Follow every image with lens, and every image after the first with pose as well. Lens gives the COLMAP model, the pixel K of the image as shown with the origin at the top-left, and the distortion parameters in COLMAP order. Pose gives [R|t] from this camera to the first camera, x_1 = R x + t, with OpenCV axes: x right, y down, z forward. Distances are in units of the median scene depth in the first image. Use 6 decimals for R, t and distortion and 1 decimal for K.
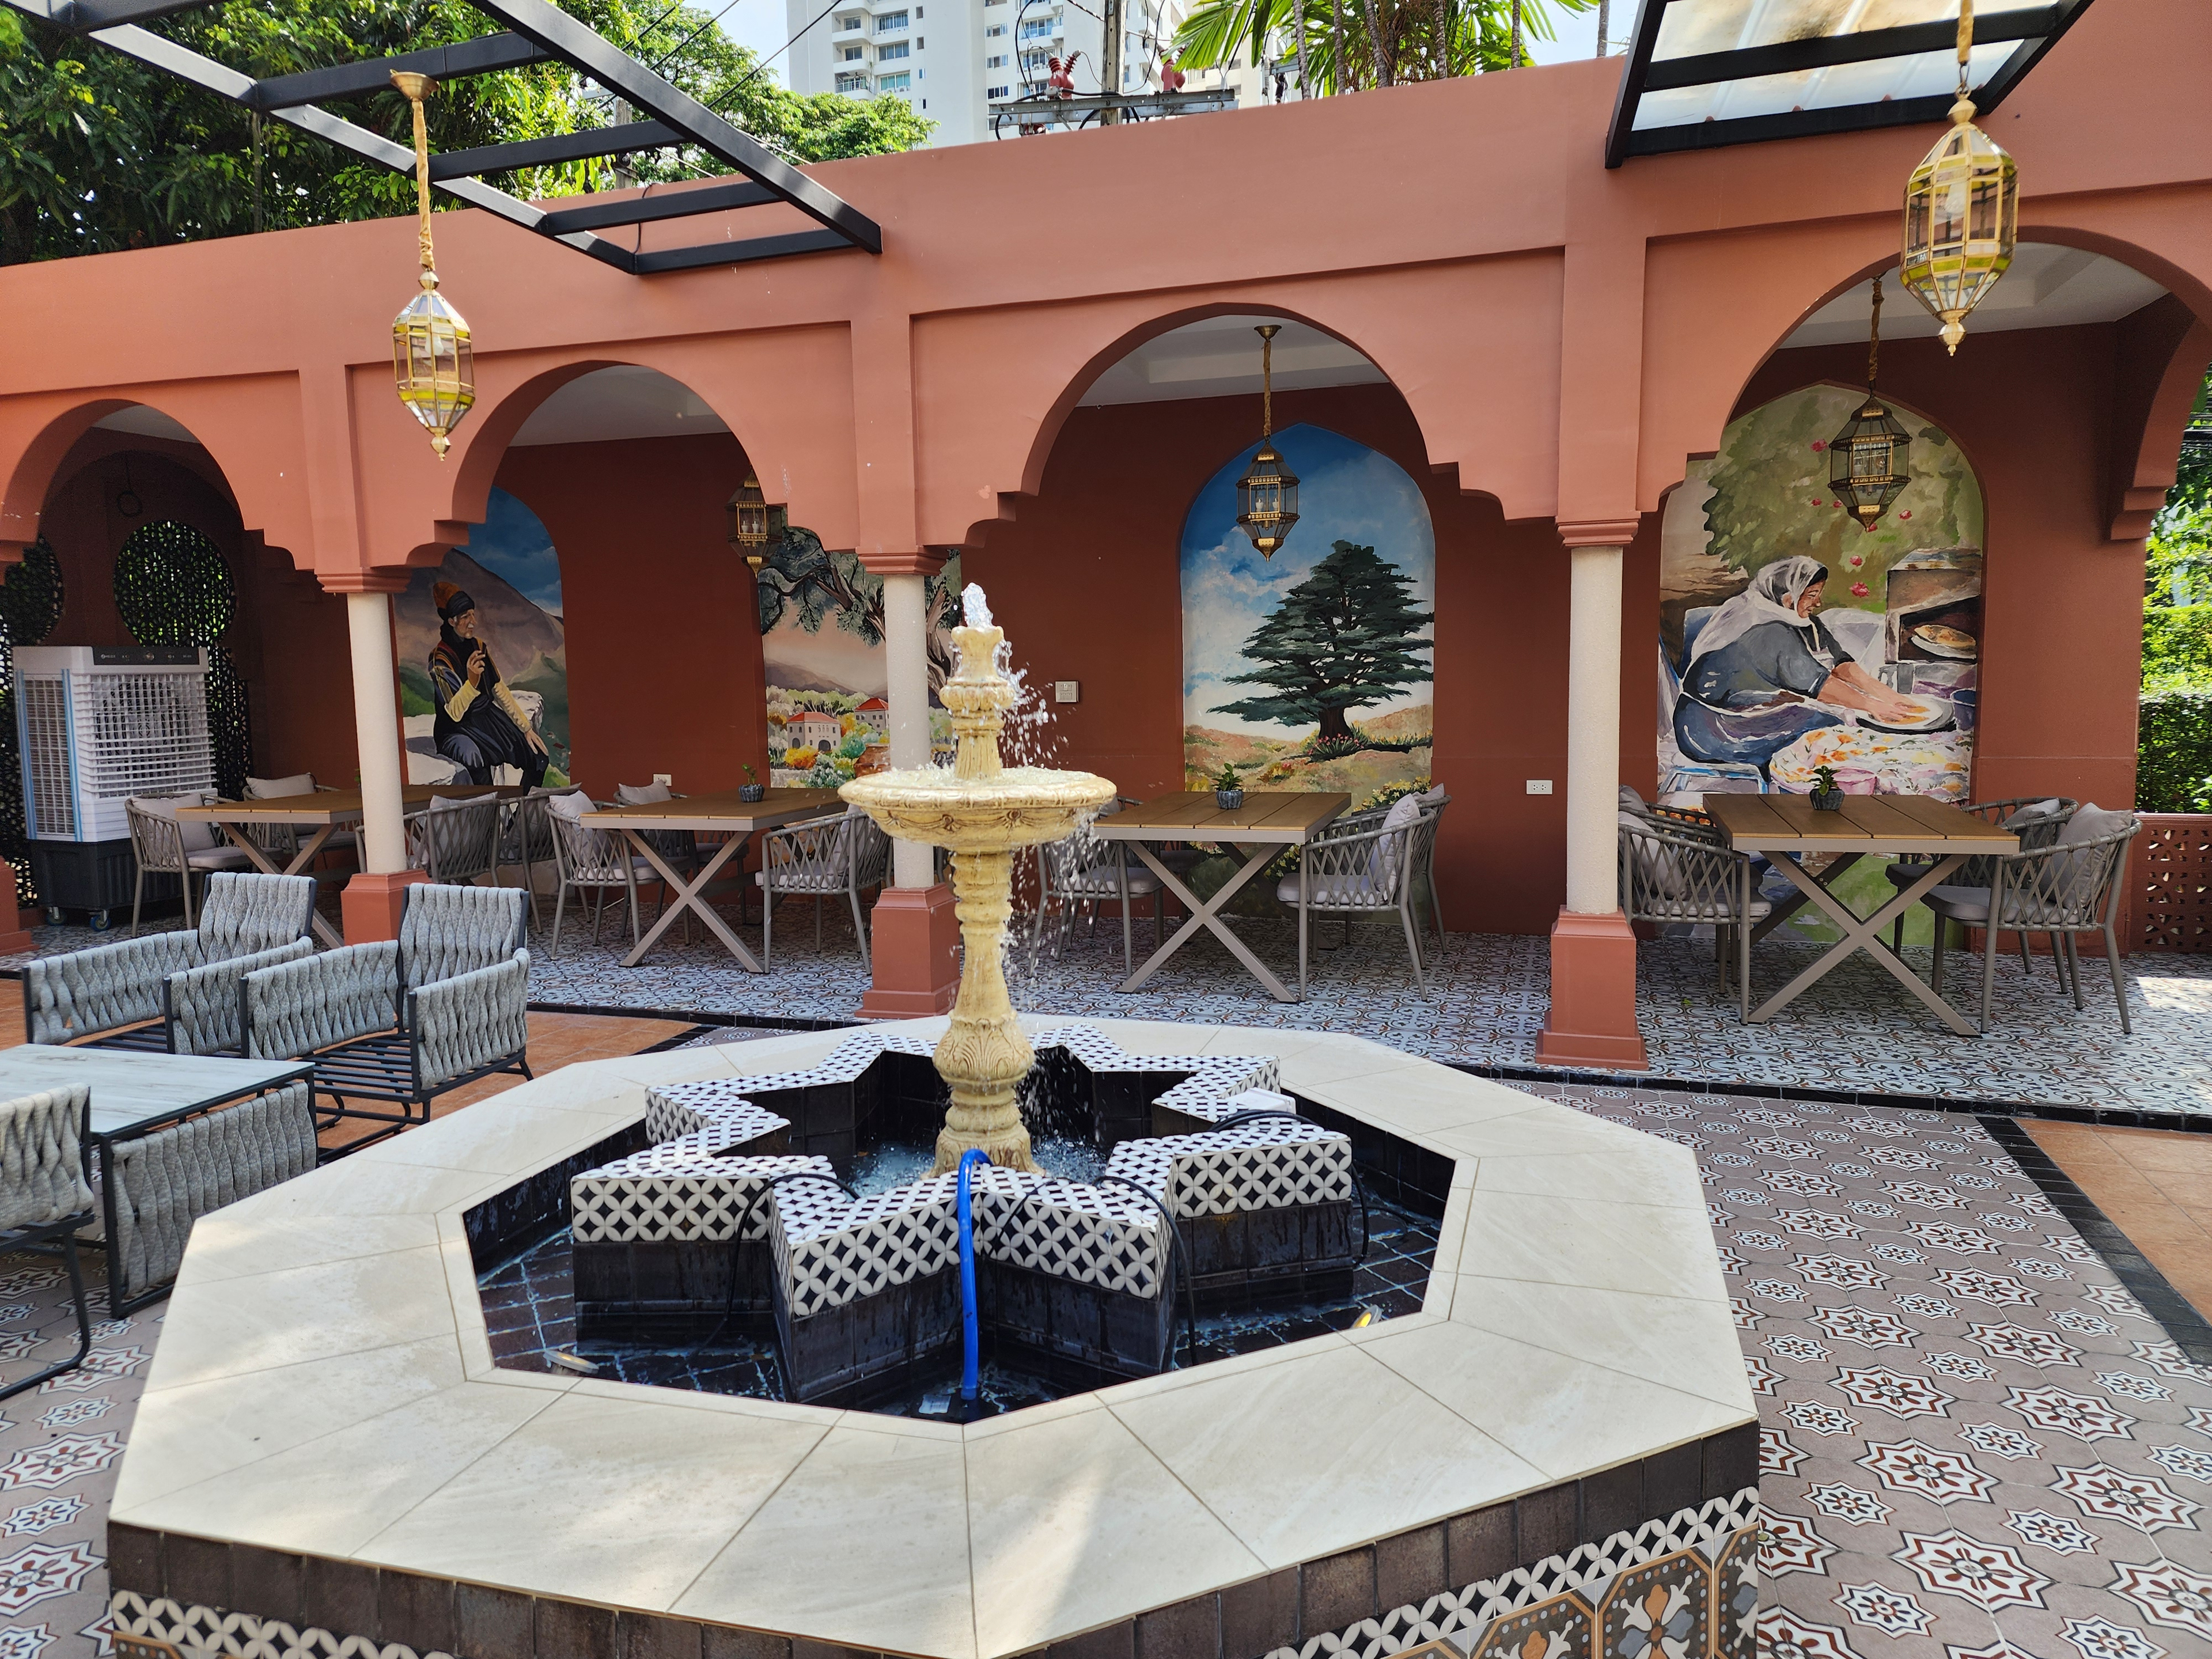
lens RADIAL K [[1461.8, 0, 1105.5], [0, 1461.8, 826.4], [0, 0, 1]] dist [-0.000128, -0.003455]
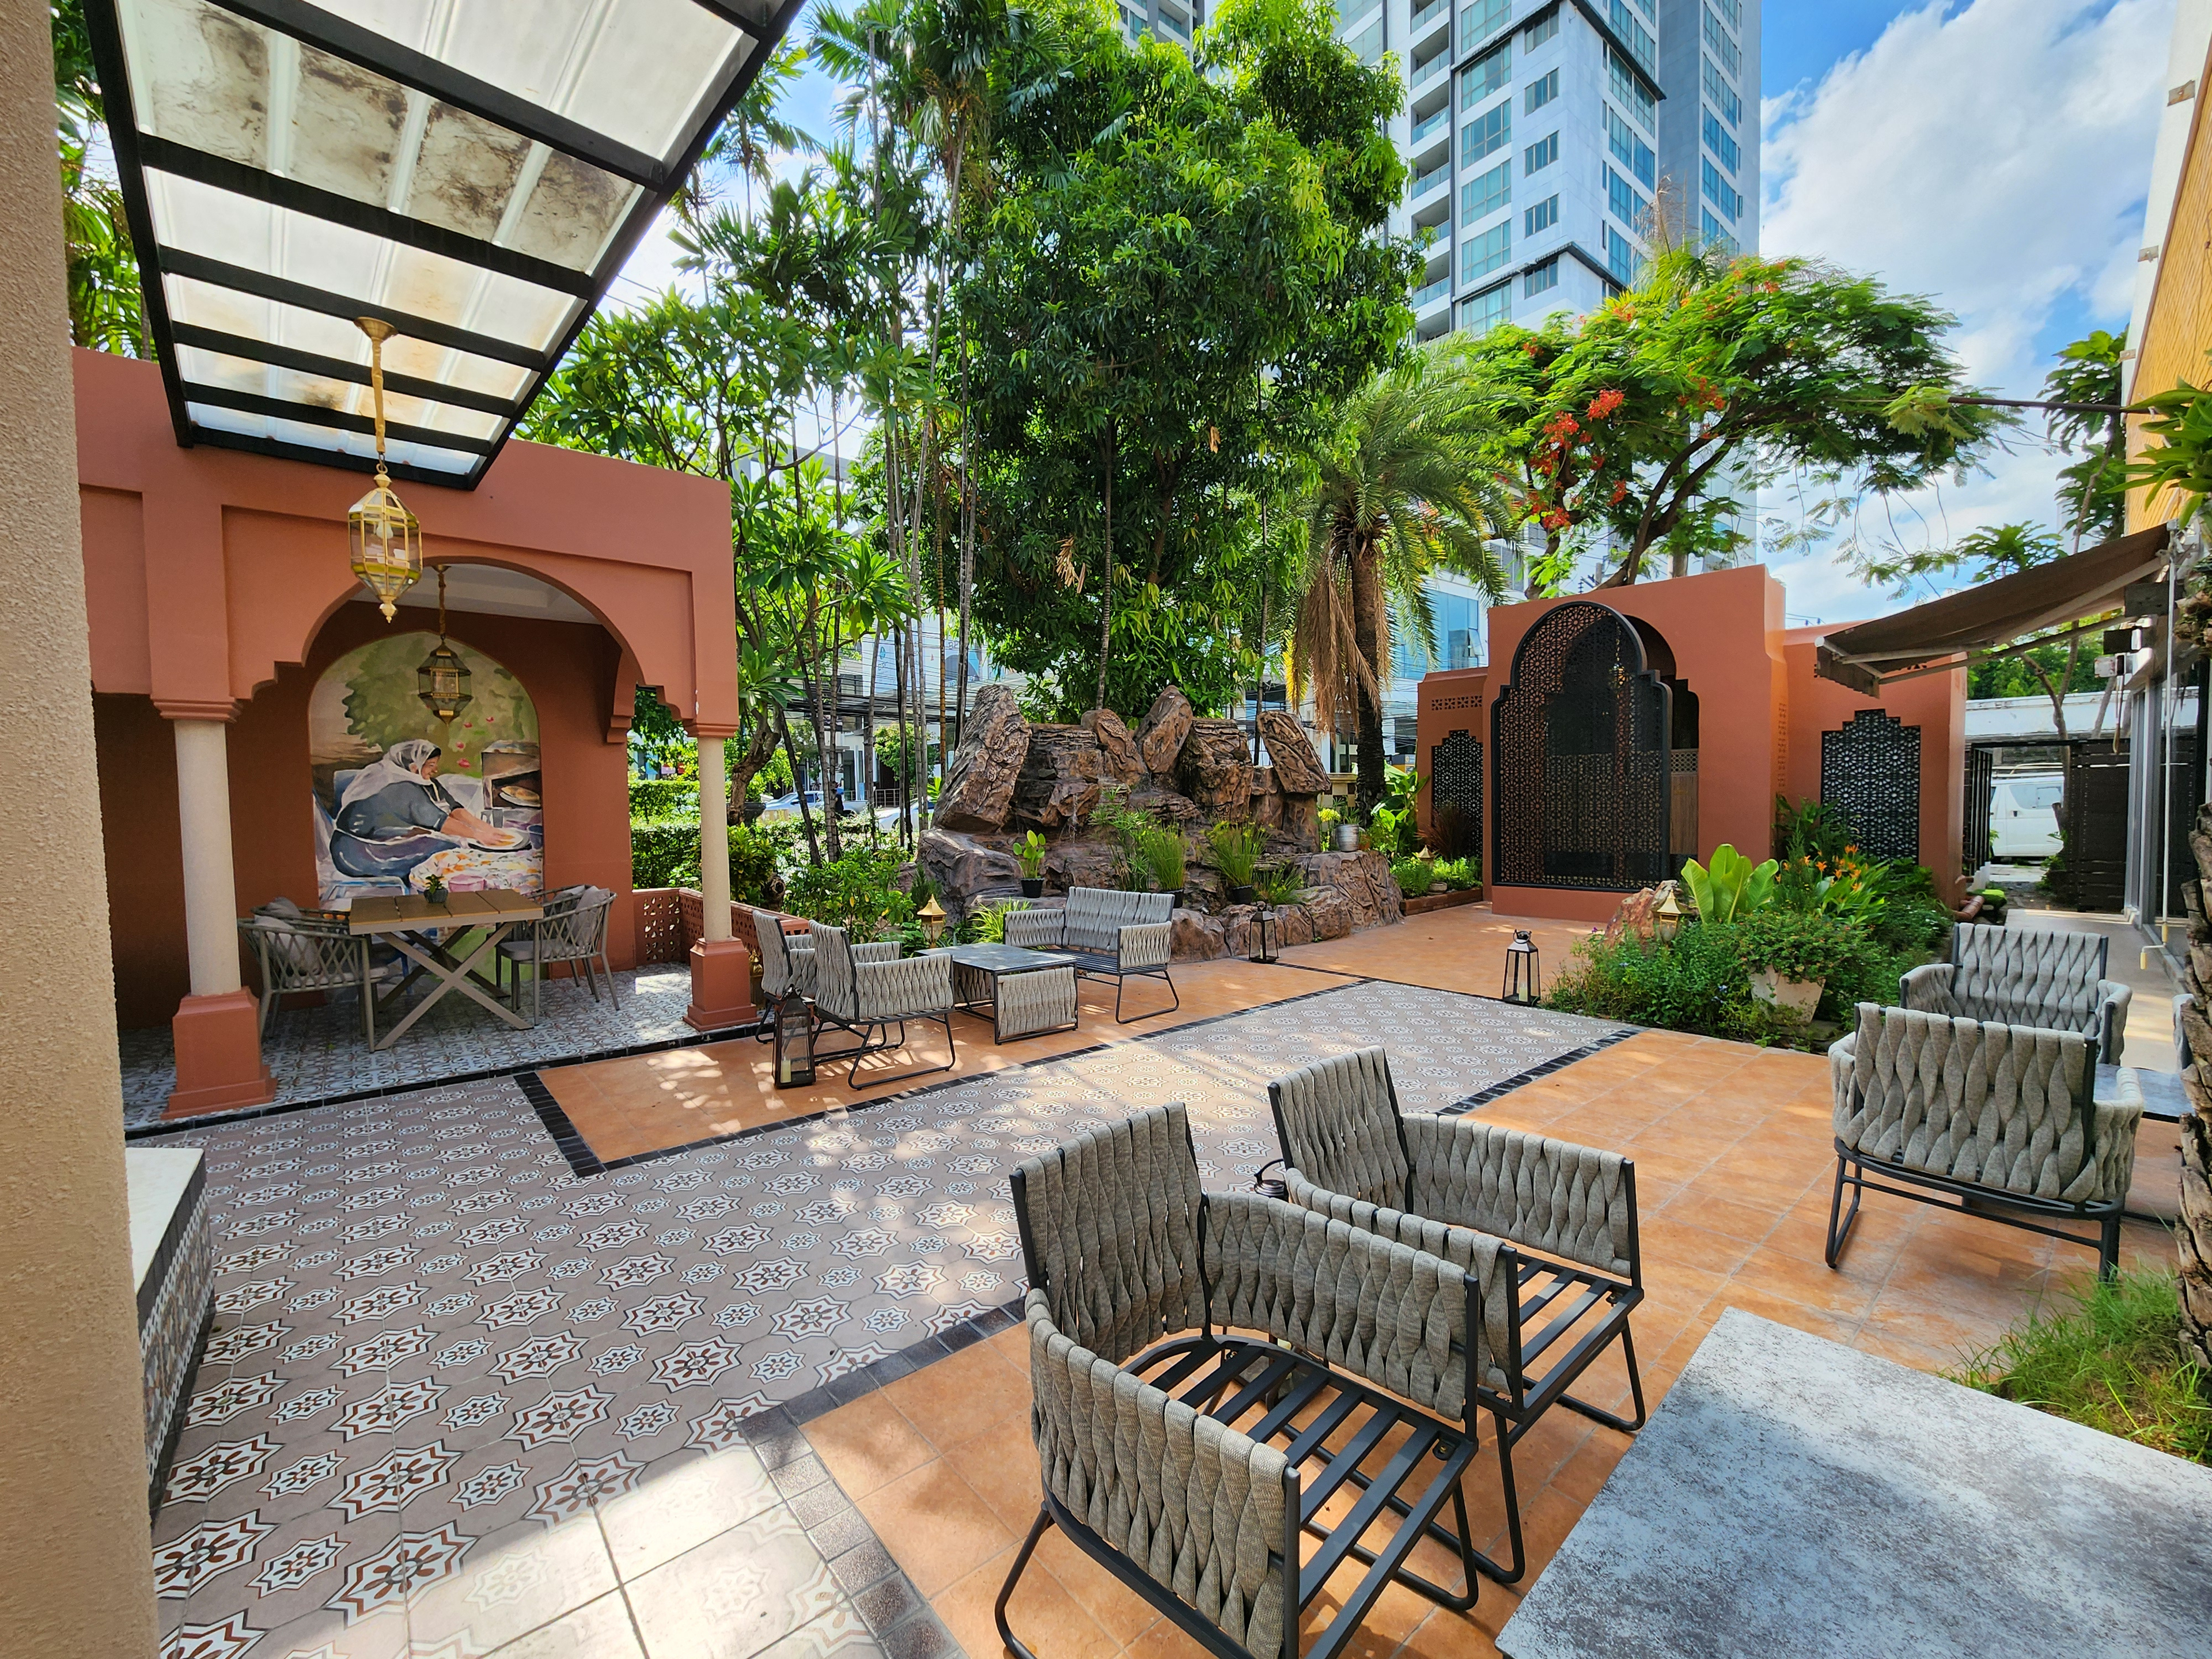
lens RADIAL K [[889.2, 0, 1108.8], [0, 889.2, 837.4], [0, 0, 1]] dist [-0.001353, -0.000104]
pose [[0.531775, -0.021388, 0.846616, 0.073767], [0.091941, 0.995230, -0.032608, 0.016121], [-0.841880, 0.095179, 0.531205, -0.106319]]
